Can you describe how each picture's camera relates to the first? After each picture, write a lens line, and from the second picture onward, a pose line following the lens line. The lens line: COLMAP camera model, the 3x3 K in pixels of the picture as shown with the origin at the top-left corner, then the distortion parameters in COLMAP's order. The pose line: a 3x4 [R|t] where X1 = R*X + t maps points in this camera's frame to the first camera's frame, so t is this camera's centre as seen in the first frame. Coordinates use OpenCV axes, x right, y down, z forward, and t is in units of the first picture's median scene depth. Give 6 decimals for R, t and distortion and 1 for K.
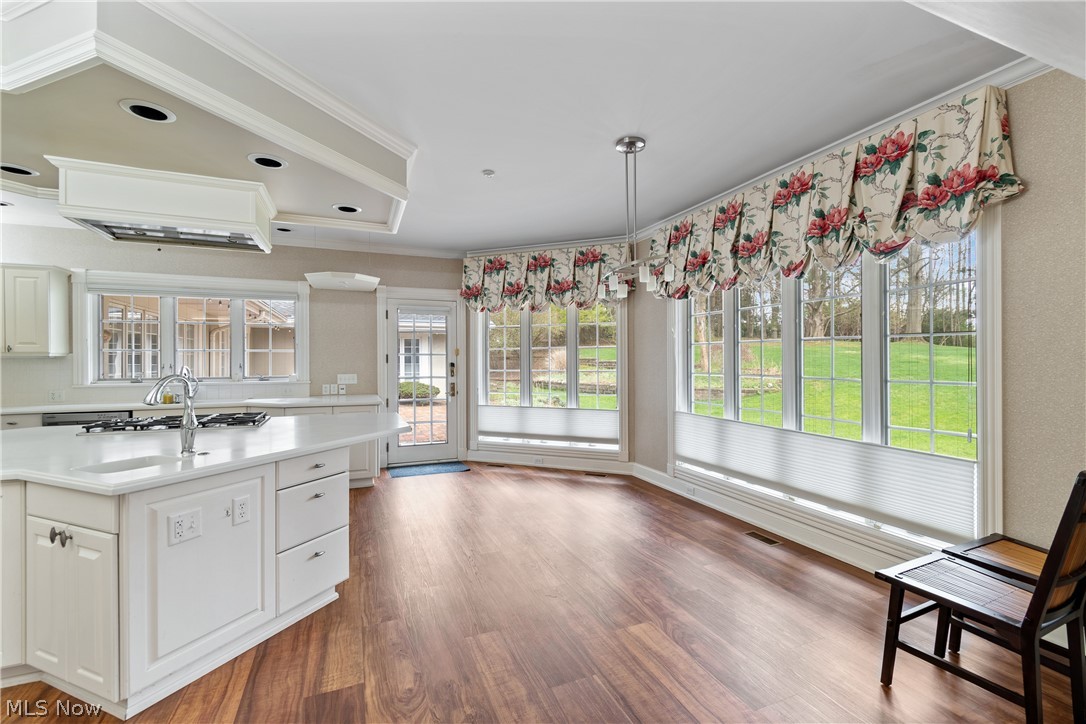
lens RADIAL K [[478.8, 0, 557.6], [0, 478.8, 361.4], [0, 0, 1]] dist [0.004234, -0.000480]
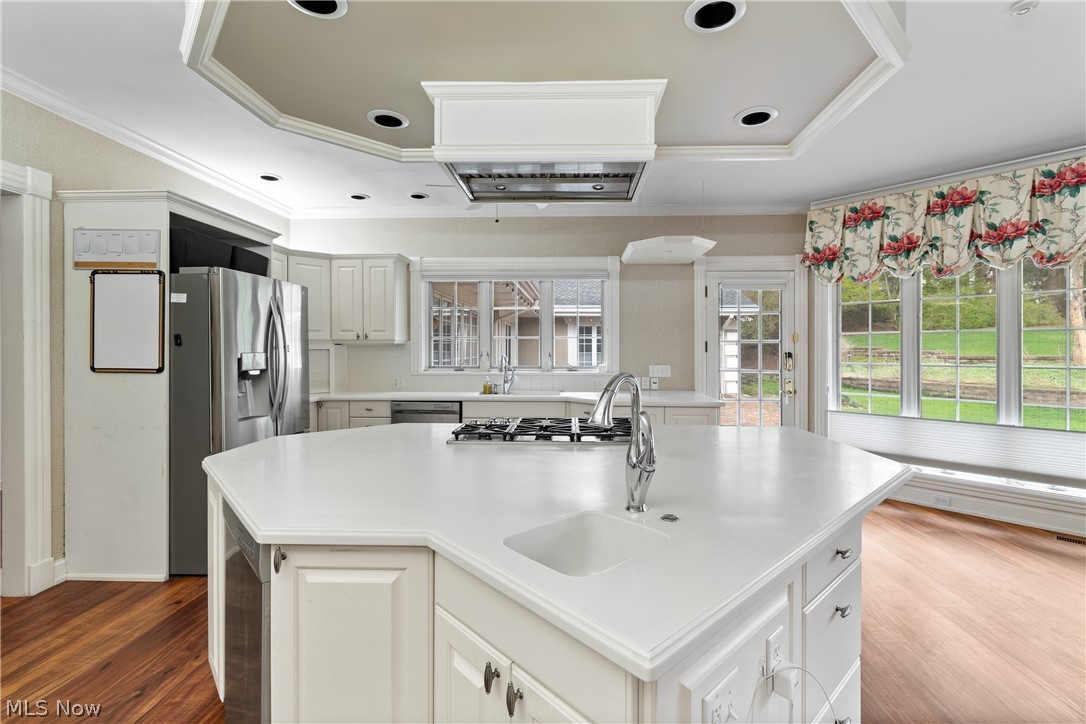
lens RADIAL K [[478.8, 0, 565.6], [0, 478.8, 350.4], [0, 0, 1]] dist [0.004234, -0.000480]
pose [[0.910616, 0.004890, -0.413225, -0.251410], [-0.004442, 0.999988, 0.002045, 0.000065], [0.413230, -0.000026, 0.910627, 0.184680]]
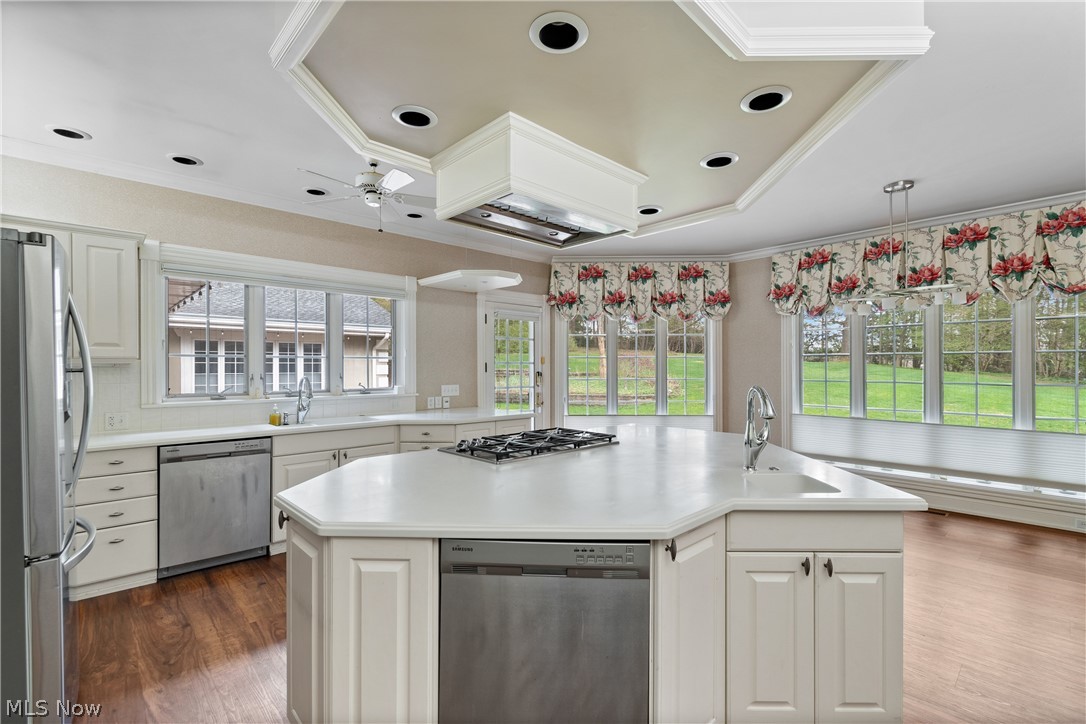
lens RADIAL K [[478.8, 0, 547.5], [0, 478.8, 367.0], [0, 0, 1]] dist [0.004234, -0.000480]
pose [[0.934844, 0.001078, 0.355056, -0.598629], [0.000594, 0.999989, -0.004602, -0.001905], [-0.355057, 0.004513, 0.934834, 0.115099]]
